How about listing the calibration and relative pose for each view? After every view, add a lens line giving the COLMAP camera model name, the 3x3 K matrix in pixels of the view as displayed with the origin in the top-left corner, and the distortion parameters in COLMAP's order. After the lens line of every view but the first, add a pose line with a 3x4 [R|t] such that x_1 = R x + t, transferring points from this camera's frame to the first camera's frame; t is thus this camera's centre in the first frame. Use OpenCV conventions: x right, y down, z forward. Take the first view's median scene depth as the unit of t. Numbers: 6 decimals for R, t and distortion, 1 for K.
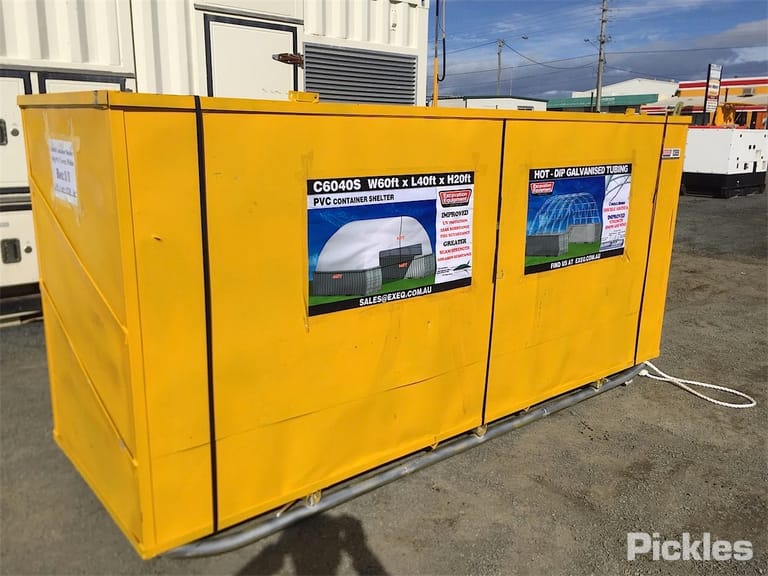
lens RADIAL K [[660.7, 0, 387.5], [0, 660.7, 274.1], [0, 0, 1]] dist [0.047059, 0.001735]
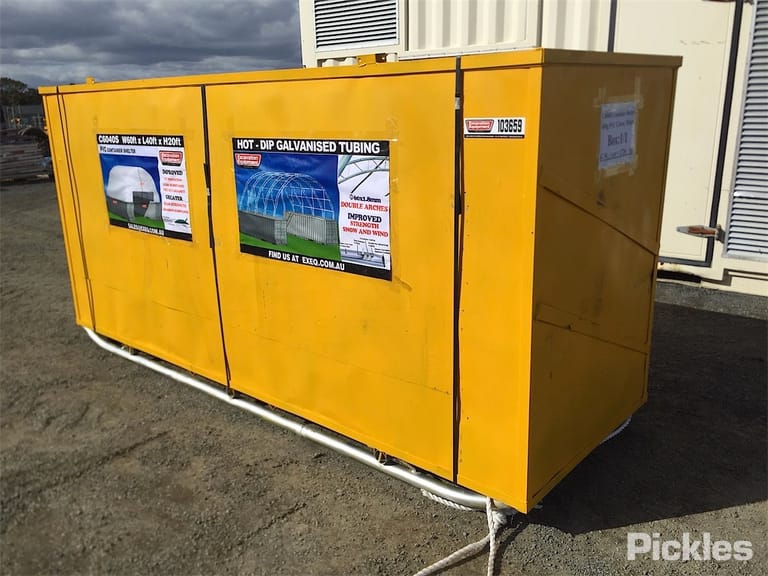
lens RADIAL K [[660.7, 0, 387.5], [0, 660.7, 274.1], [0, 0, 1]] dist [0.047059, 0.001735]
pose [[0.164044, 0.217826, -0.962103, 1.149666], [-0.198920, 0.962584, 0.184018, -0.182454], [0.966189, 0.161194, 0.201236, 1.019028]]
